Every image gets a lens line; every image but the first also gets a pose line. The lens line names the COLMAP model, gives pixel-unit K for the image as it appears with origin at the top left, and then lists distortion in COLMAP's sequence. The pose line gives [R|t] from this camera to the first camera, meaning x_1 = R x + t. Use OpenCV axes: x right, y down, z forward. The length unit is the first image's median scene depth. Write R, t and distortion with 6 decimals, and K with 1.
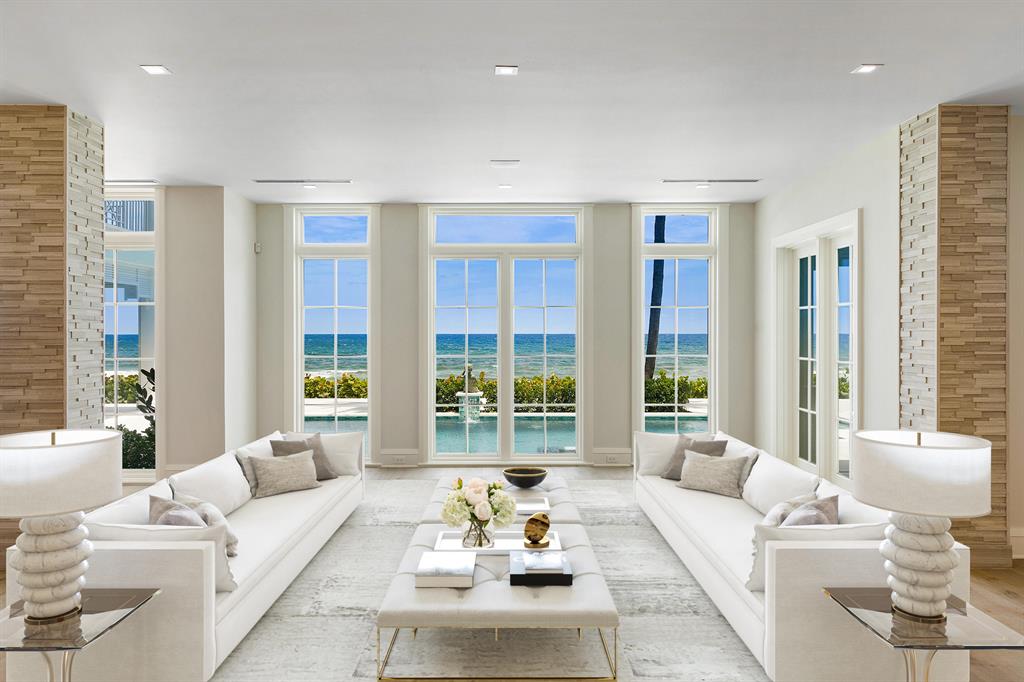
lens RADIAL K [[713.6, 0, 509.0], [0, 713.6, 337.7], [0, 0, 1]] dist [-0.008991, -0.001583]
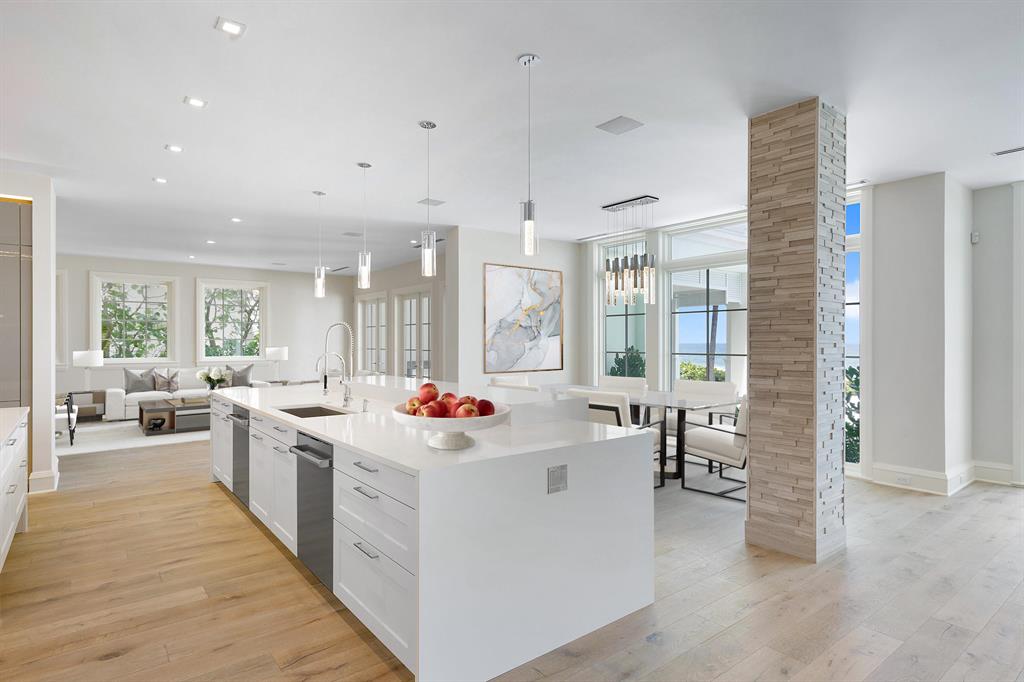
lens RADIAL K [[555.4, 0, 509.6], [0, 555.4, 345.1], [0, 0, 1]] dist [-0.005727, 0.002424]
pose [[0.598941, 0.008273, -0.800751, -0.257575], [-0.008660, 0.999955, 0.003854, 0.021984], [0.800747, 0.004626, 0.598985, 0.190721]]
